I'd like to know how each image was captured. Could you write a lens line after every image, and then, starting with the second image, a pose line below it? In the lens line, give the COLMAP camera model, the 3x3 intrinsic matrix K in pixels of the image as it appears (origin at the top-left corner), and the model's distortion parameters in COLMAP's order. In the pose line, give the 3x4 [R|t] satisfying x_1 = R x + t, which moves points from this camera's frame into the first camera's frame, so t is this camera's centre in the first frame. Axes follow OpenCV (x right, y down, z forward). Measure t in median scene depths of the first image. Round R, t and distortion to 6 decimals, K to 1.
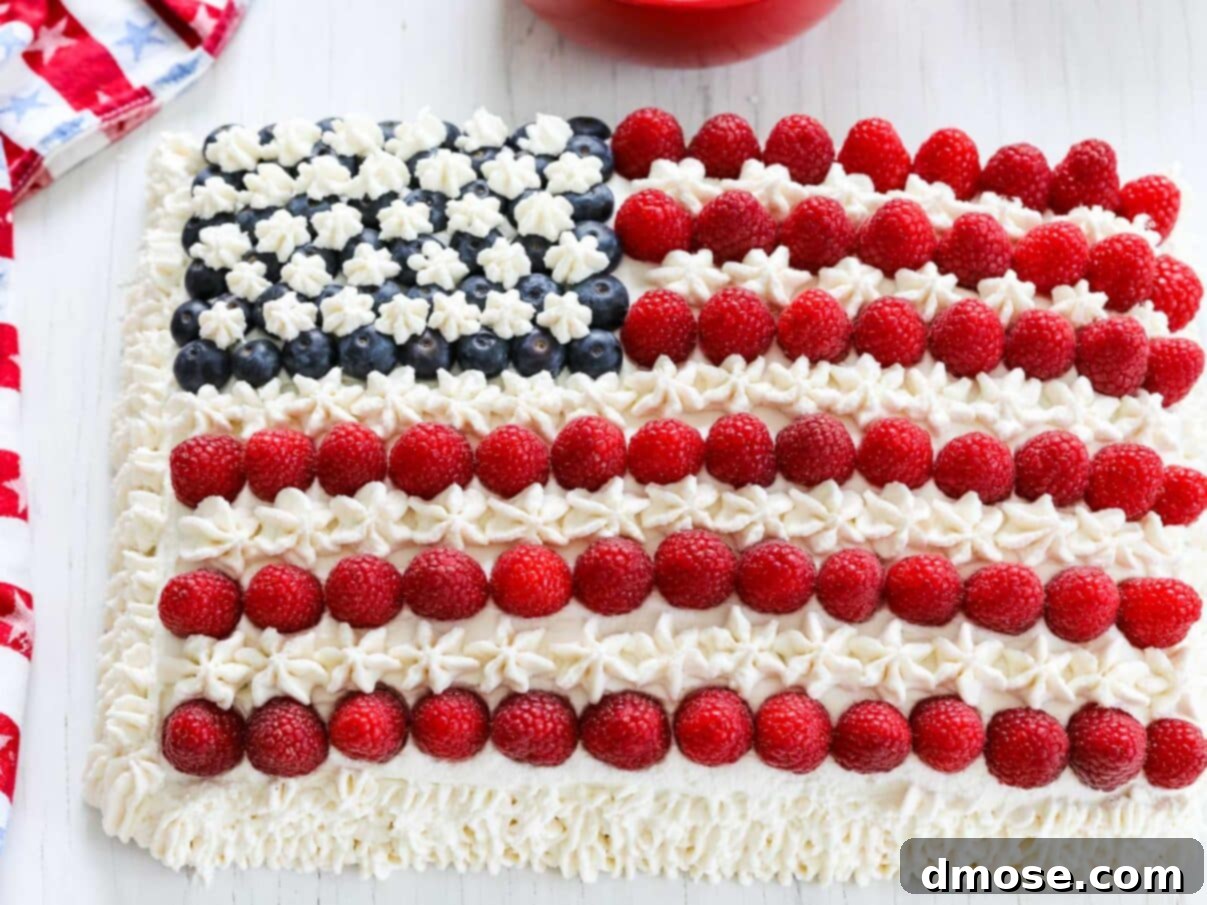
lens RADIAL K [[4244.7, 0, 593.9], [0, 4244.7, 411.8], [0, 0, 1]] dist [-0.066155, 0.000000]
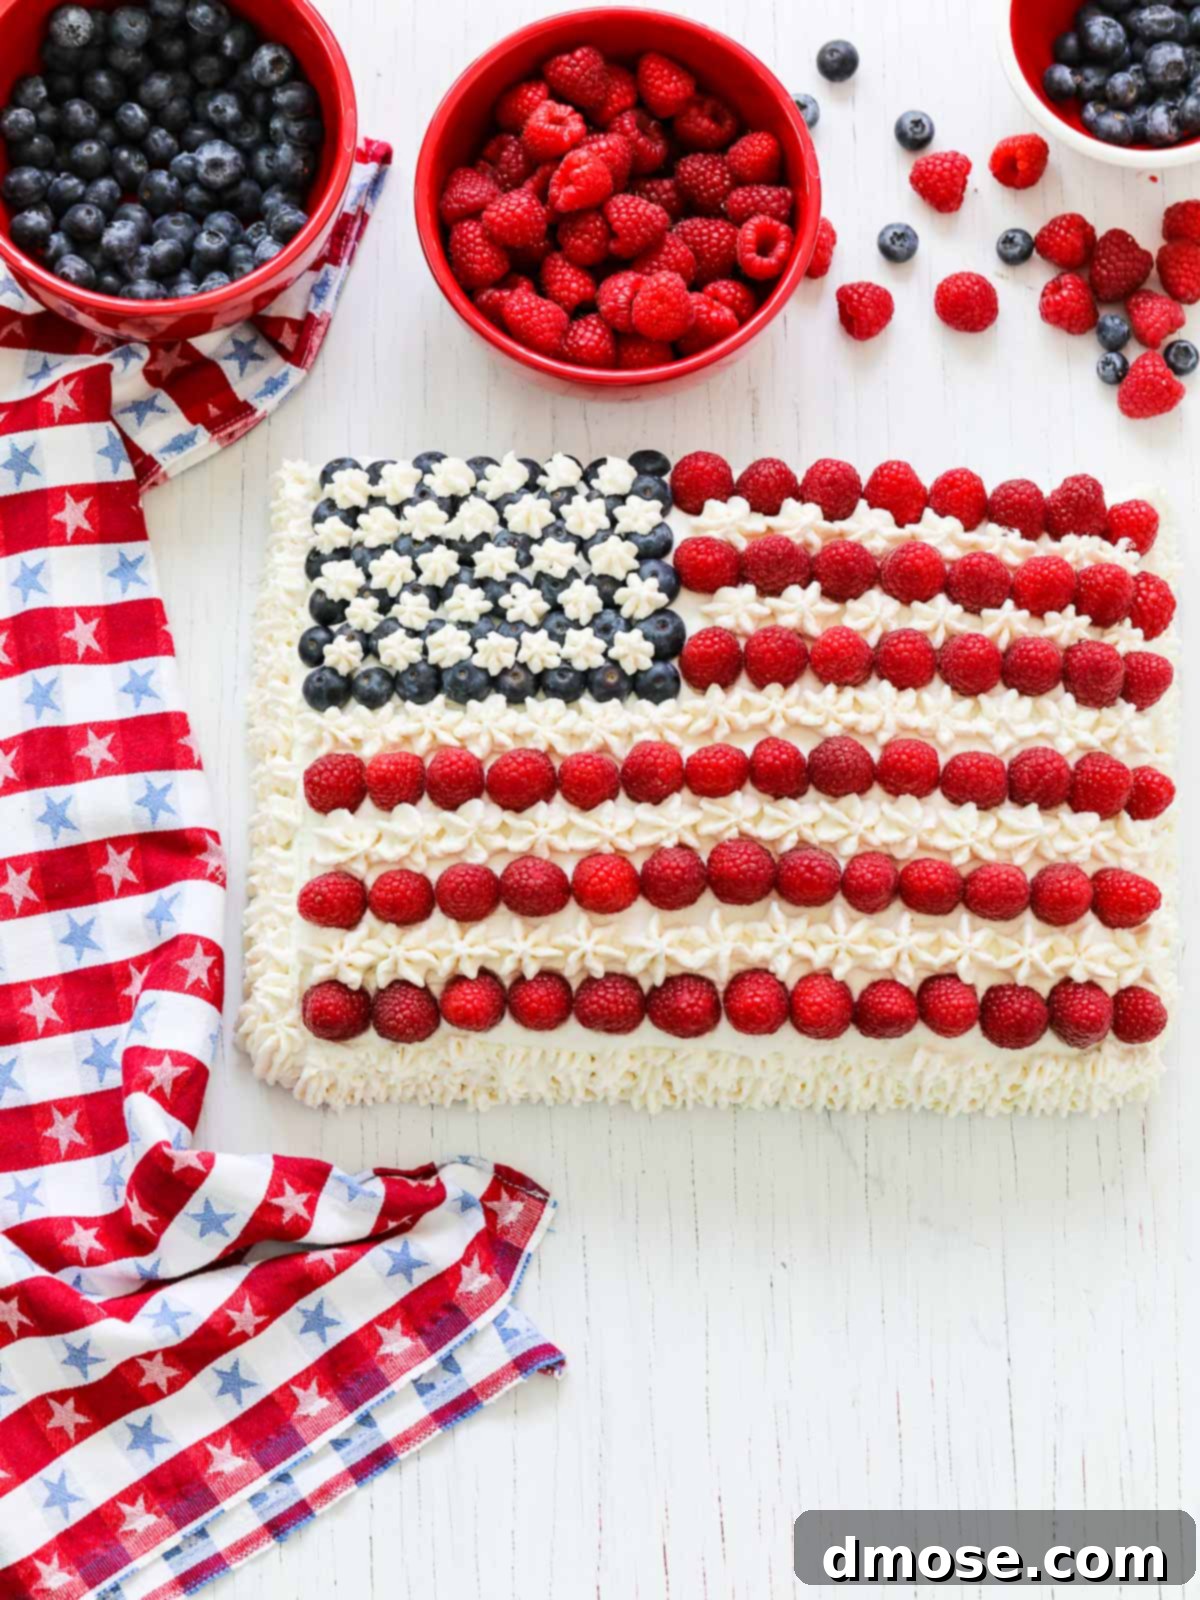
lens RADIAL K [[5626.8, 0, 576.3], [0, 5626.8, 791.3], [0, 0, 1]] dist [-0.066155, 0.000000]
pose [[0.999840, -0.006011, -0.016860, 0.004131], [0.009145, 0.981259, 0.192474, -0.289234], [0.015388, -0.192597, 0.981157, -0.559111]]
